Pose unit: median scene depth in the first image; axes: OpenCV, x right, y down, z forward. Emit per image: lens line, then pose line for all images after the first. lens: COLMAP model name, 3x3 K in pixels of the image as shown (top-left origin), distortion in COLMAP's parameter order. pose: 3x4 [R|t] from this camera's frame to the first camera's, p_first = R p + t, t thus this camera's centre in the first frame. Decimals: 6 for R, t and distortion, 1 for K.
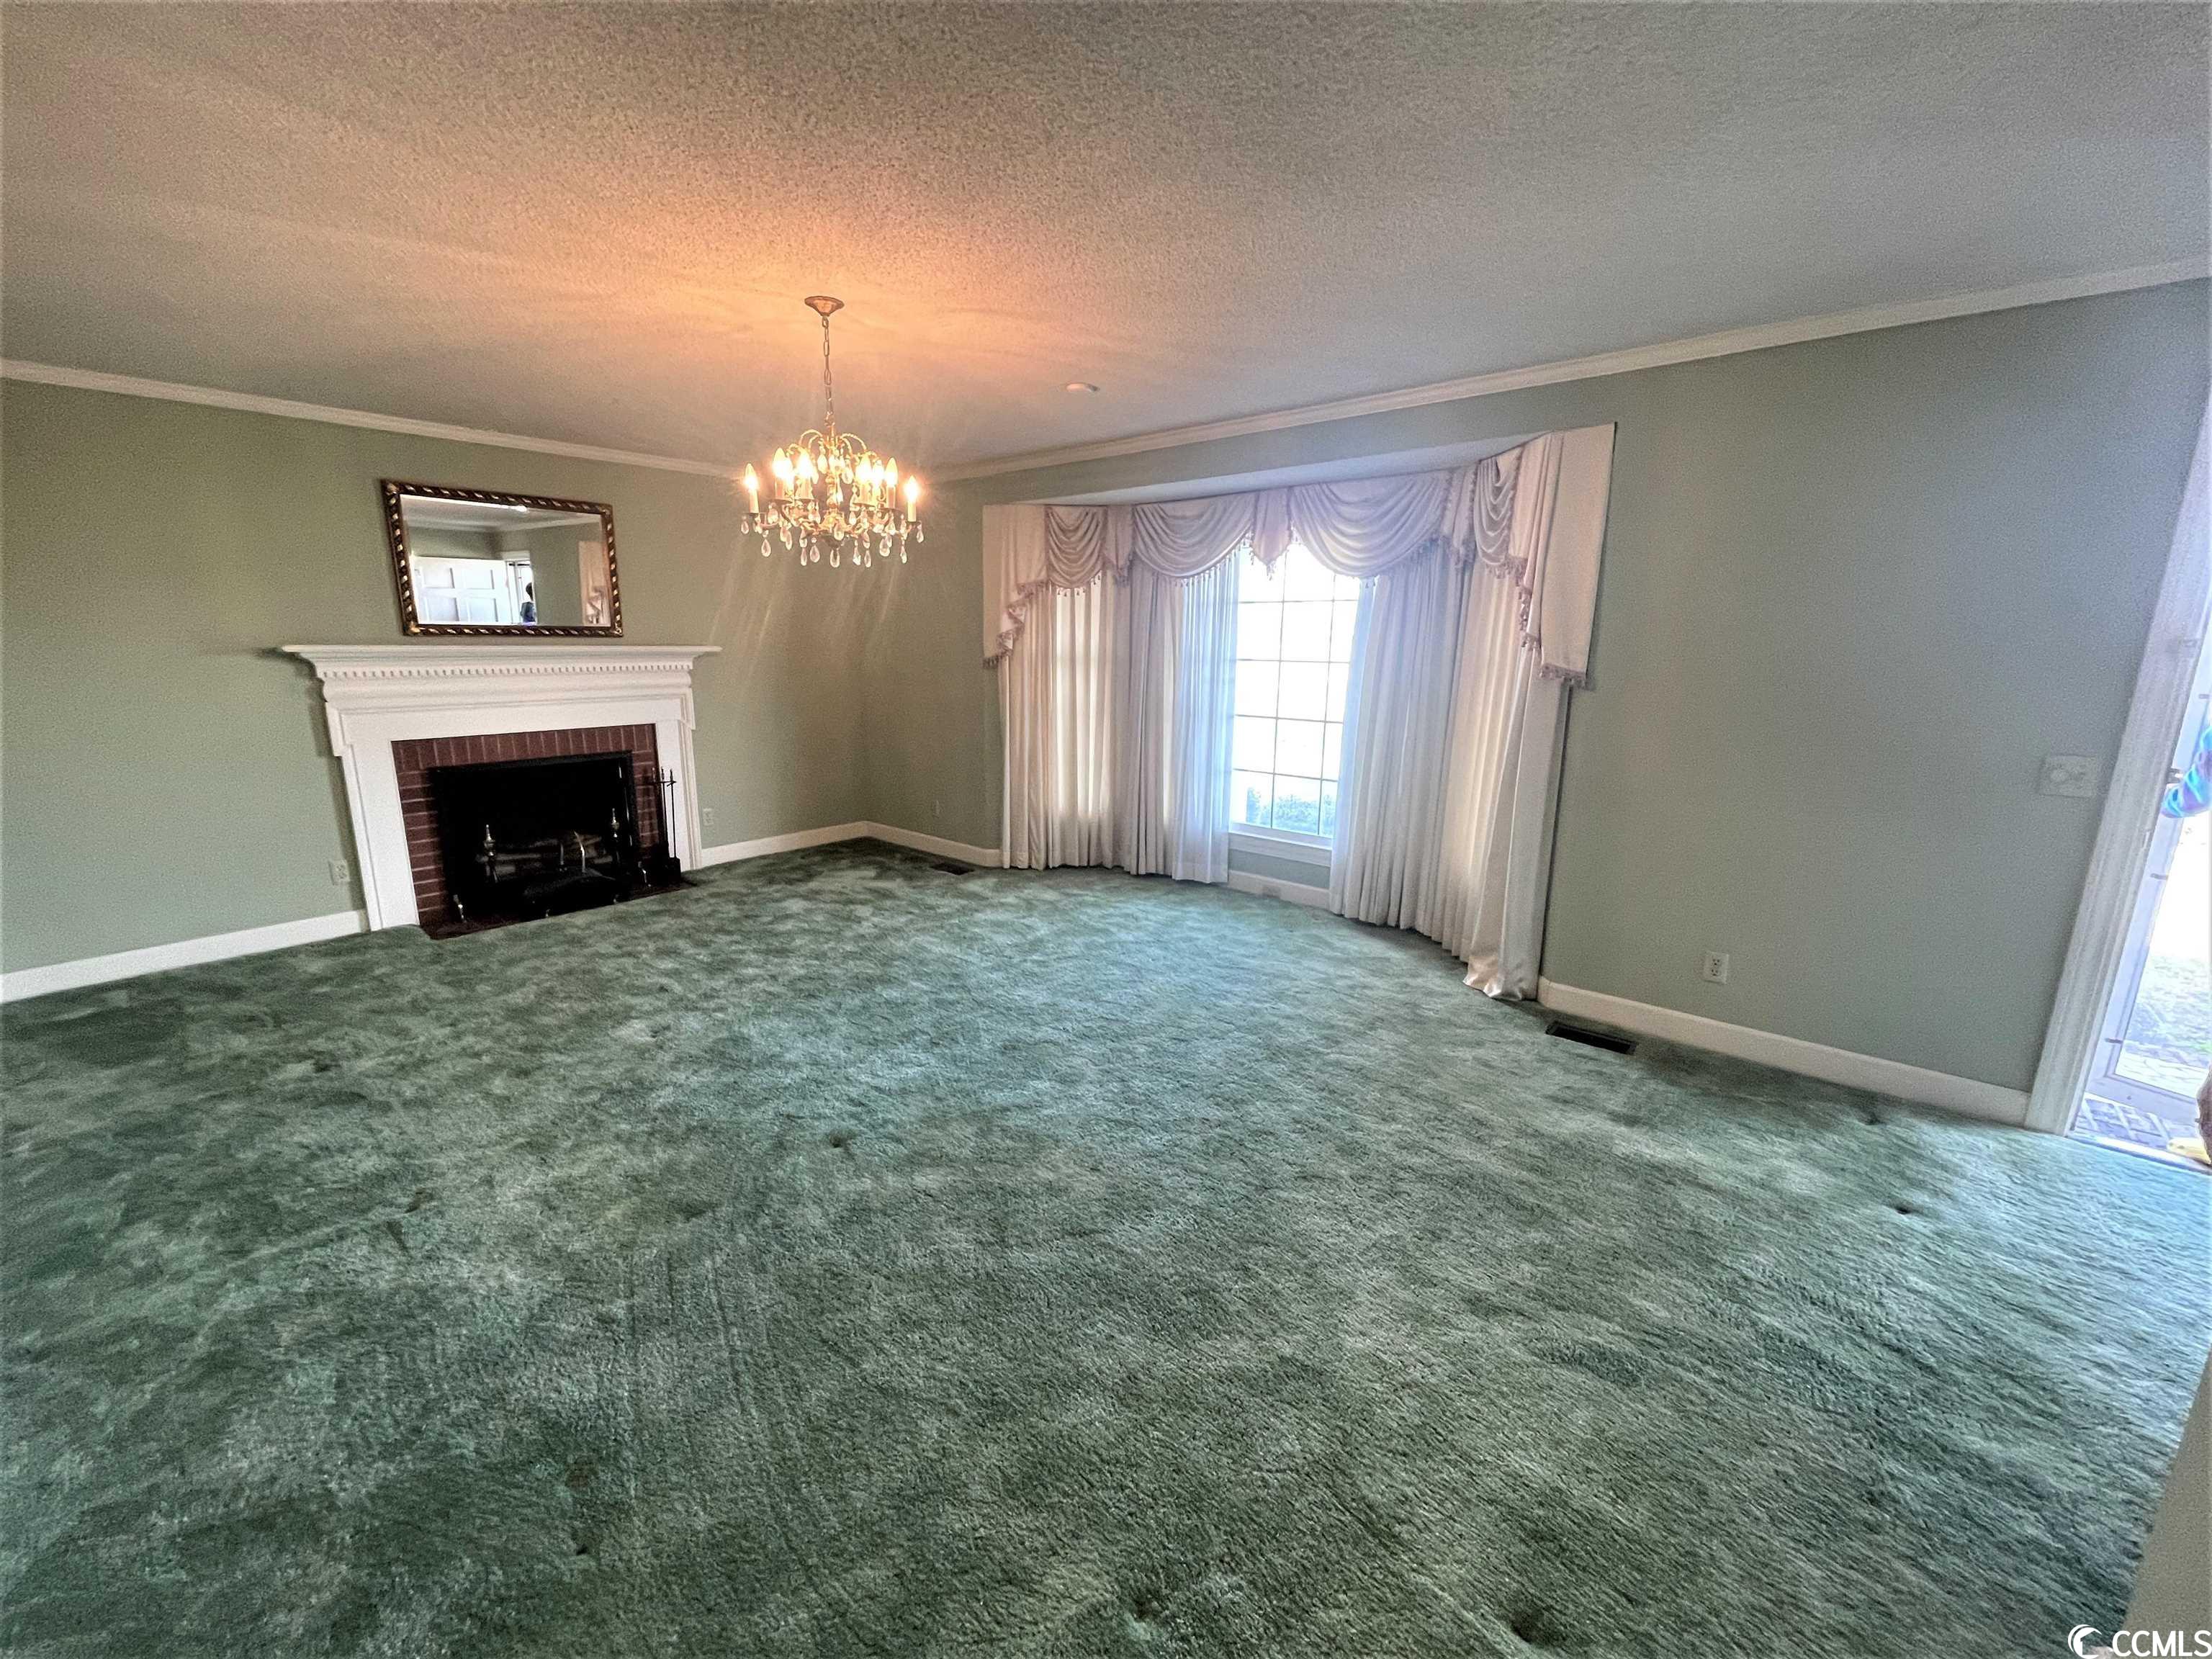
lens RADIAL K [[900.9, 0, 1097.3], [0, 900.9, 831.0], [0, 0, 1]] dist [0.009085, 0.001122]
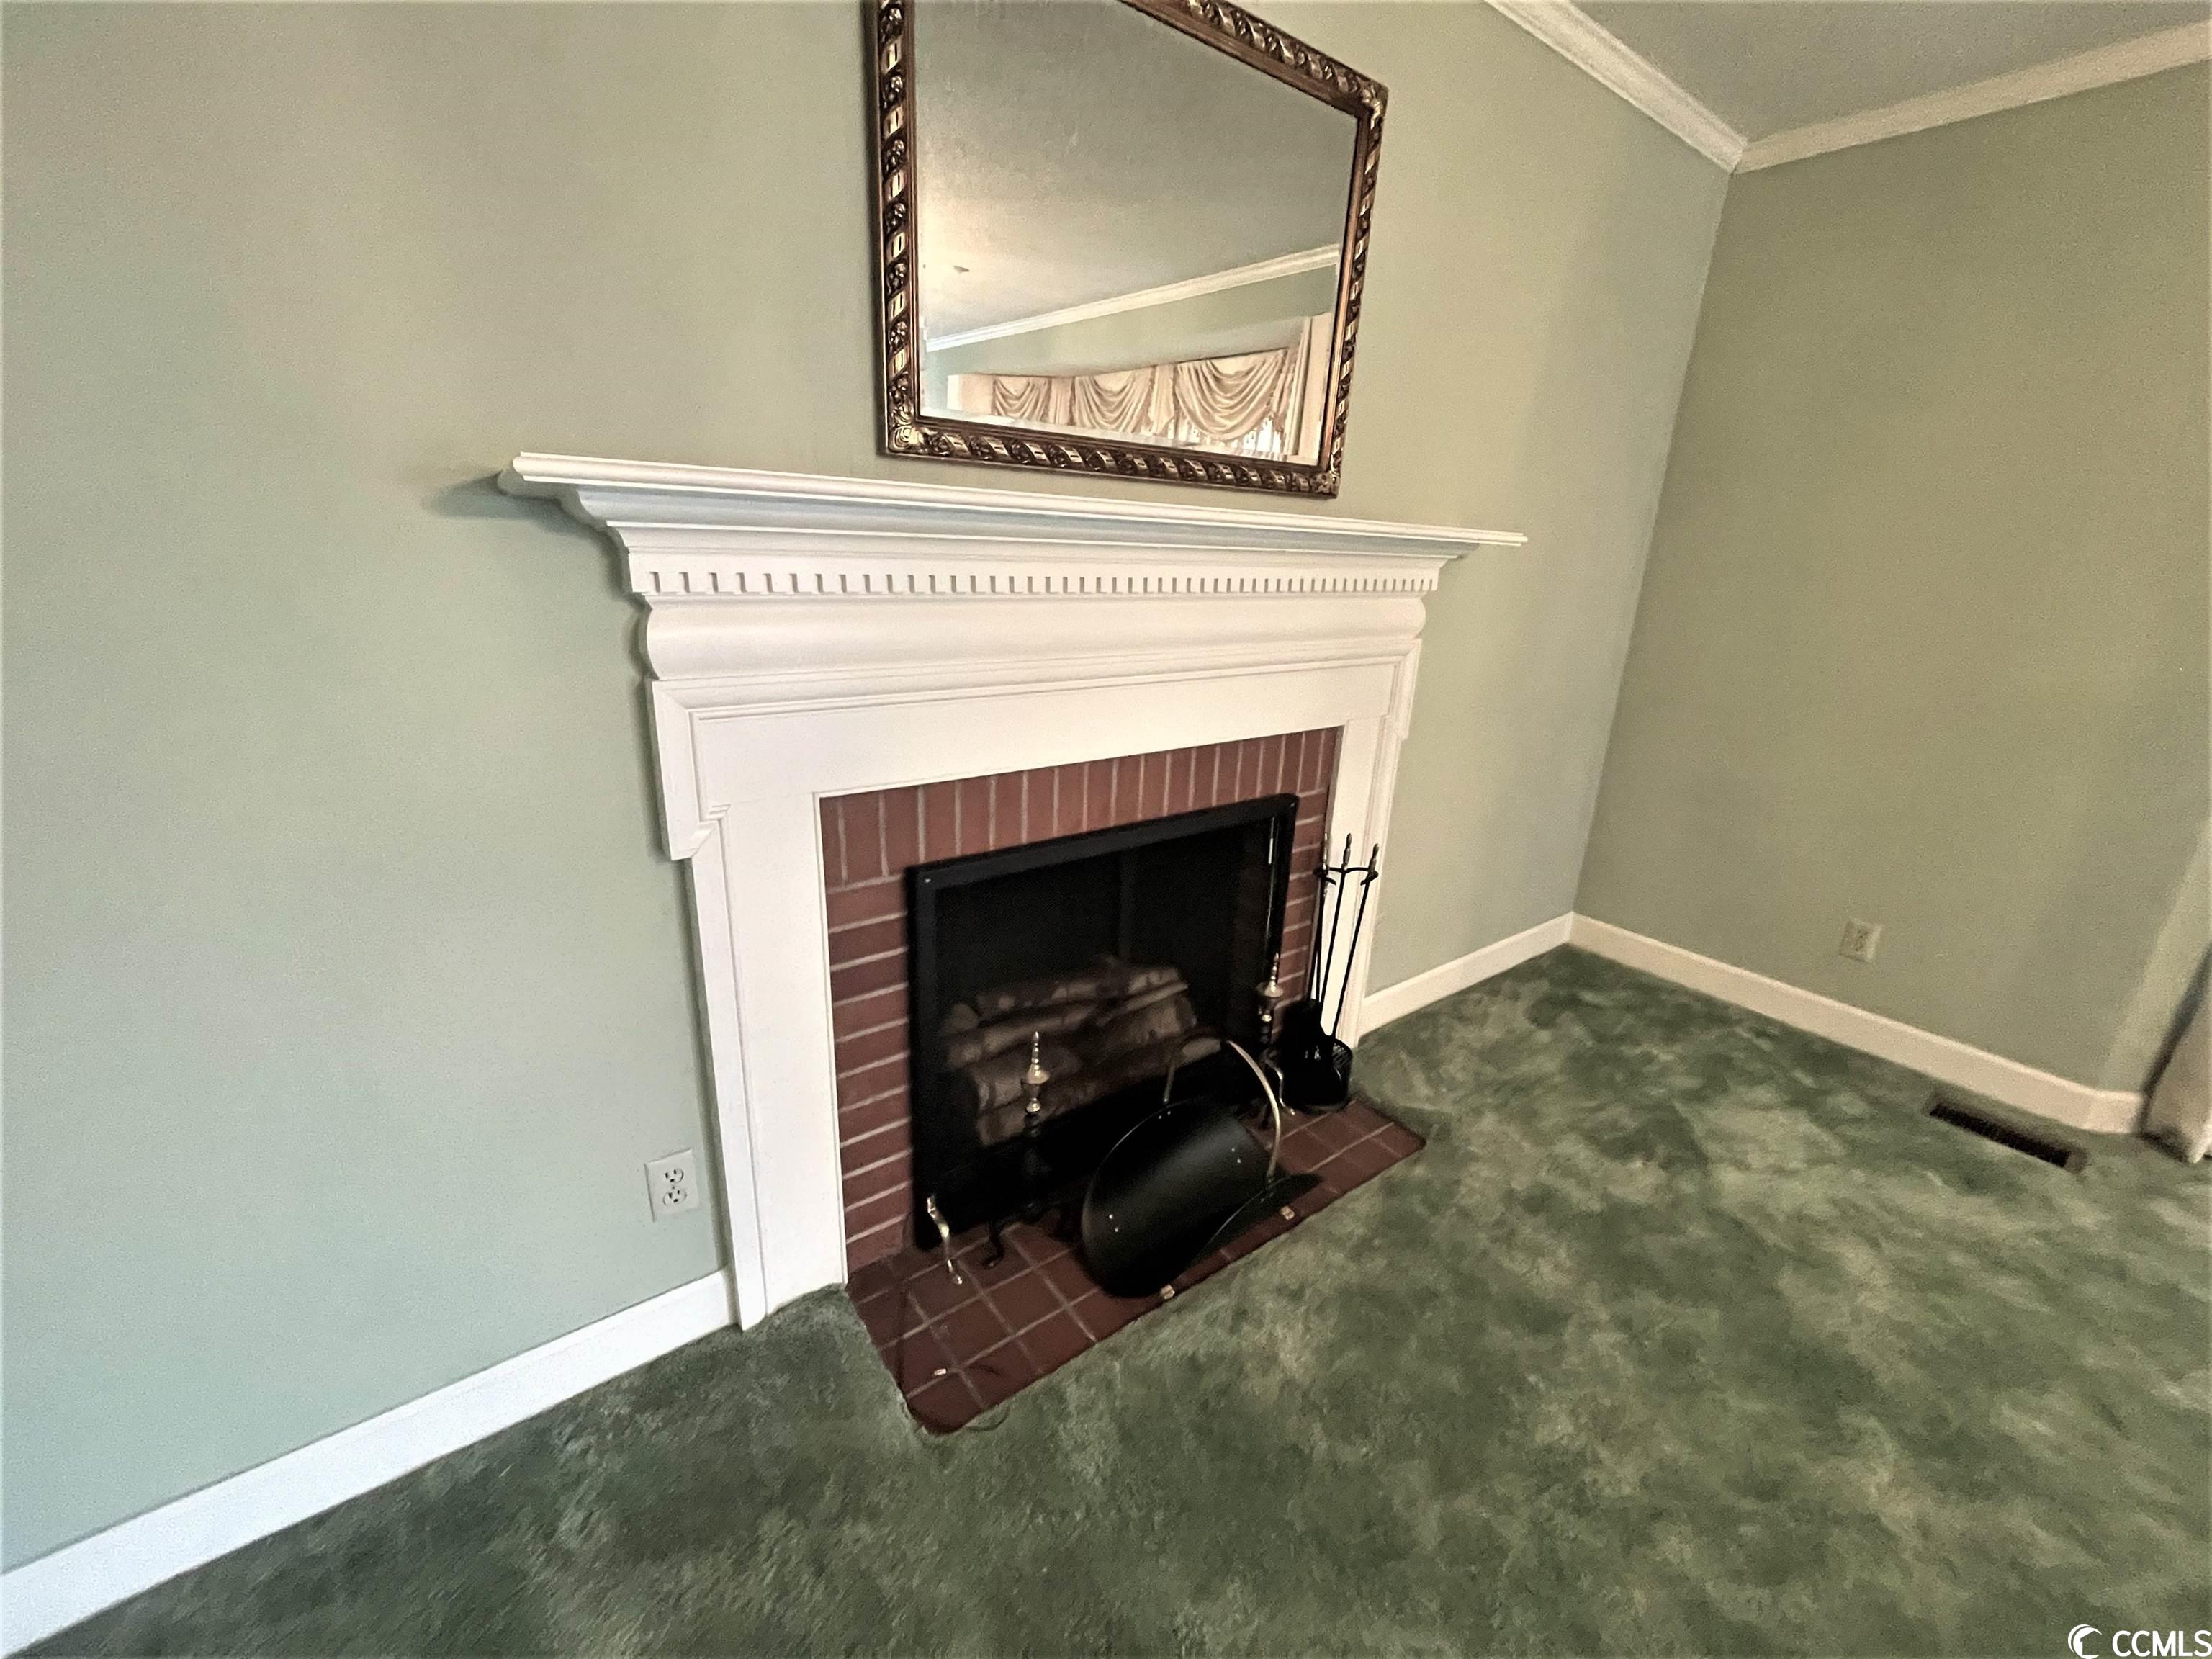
lens RADIAL K [[900.9, 0, 1109.0], [0, 900.9, 829.1], [0, 0, 1]] dist [0.009085, 0.001122]
pose [[0.980656, 0.089744, -0.173952, -0.596056], [-0.073195, 0.992359, 0.099332, -0.121505], [0.181537, -0.084678, 0.979732, 0.675260]]
